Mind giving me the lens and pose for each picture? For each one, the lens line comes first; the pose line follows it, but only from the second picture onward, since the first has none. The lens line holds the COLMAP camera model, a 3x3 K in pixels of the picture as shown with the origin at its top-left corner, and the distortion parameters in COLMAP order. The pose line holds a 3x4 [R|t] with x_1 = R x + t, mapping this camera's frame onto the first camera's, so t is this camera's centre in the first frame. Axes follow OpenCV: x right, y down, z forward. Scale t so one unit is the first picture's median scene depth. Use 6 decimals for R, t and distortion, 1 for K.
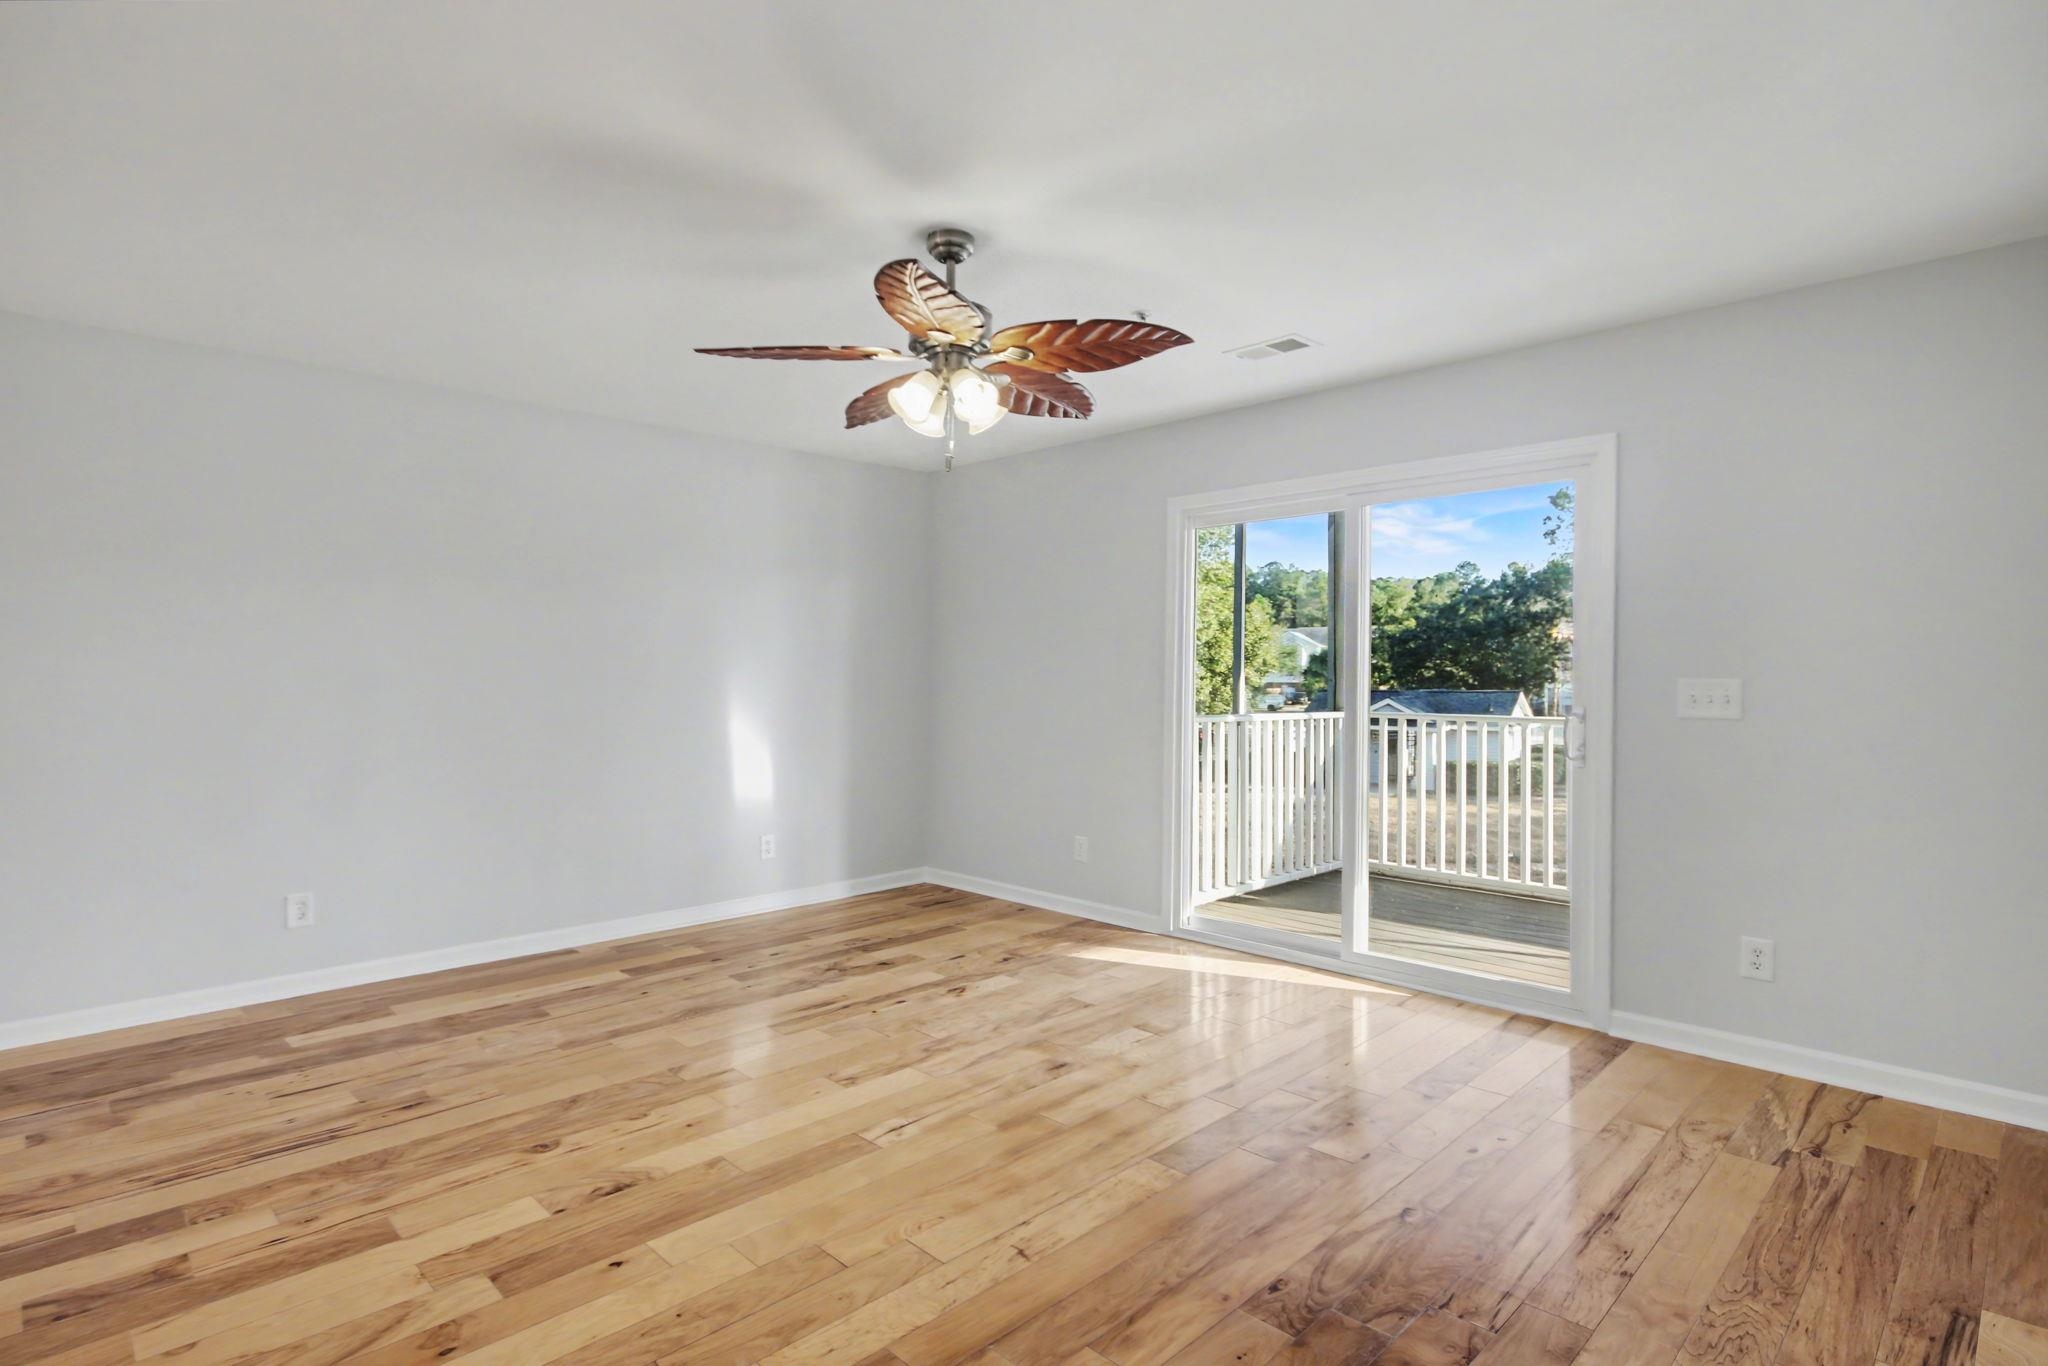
lens RADIAL K [[1033.9, 0, 1059.7], [0, 1033.9, 678.5], [0, 0, 1]] dist [0.000780, -0.002001]
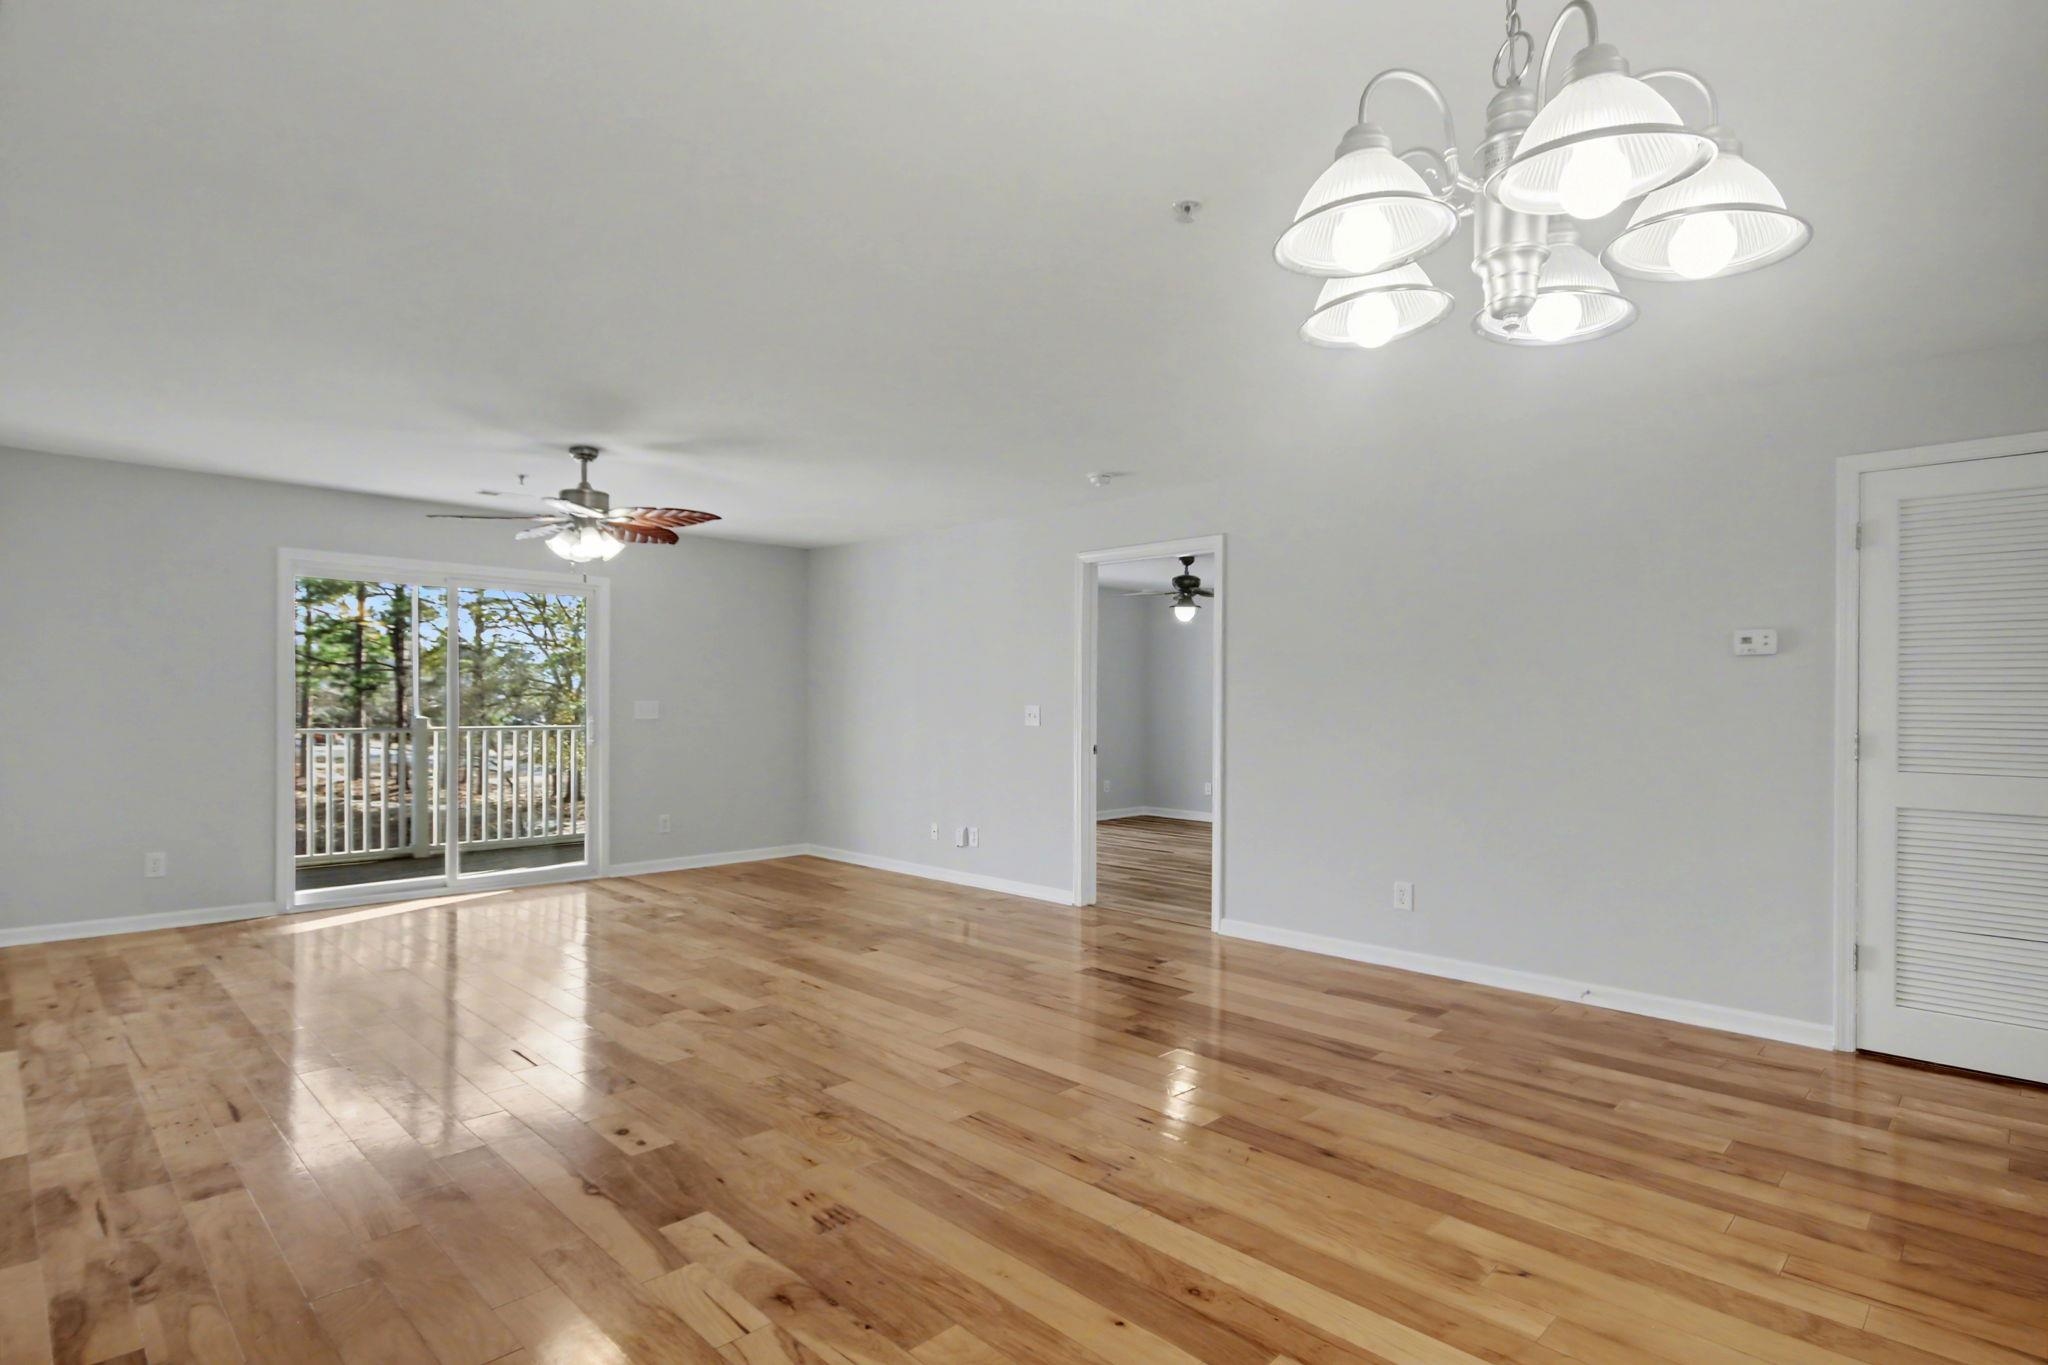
lens RADIAL K [[1033.9, 0, 1002.7], [0, 1033.9, 700.6], [0, 0, 1]] dist [0.000780, -0.002001]
pose [[0.016199, -0.000811, 0.999868, -1.874225], [-0.004713, 0.999989, 0.000888, -0.006799], [-0.999858, -0.004726, 0.016195, 0.261232]]
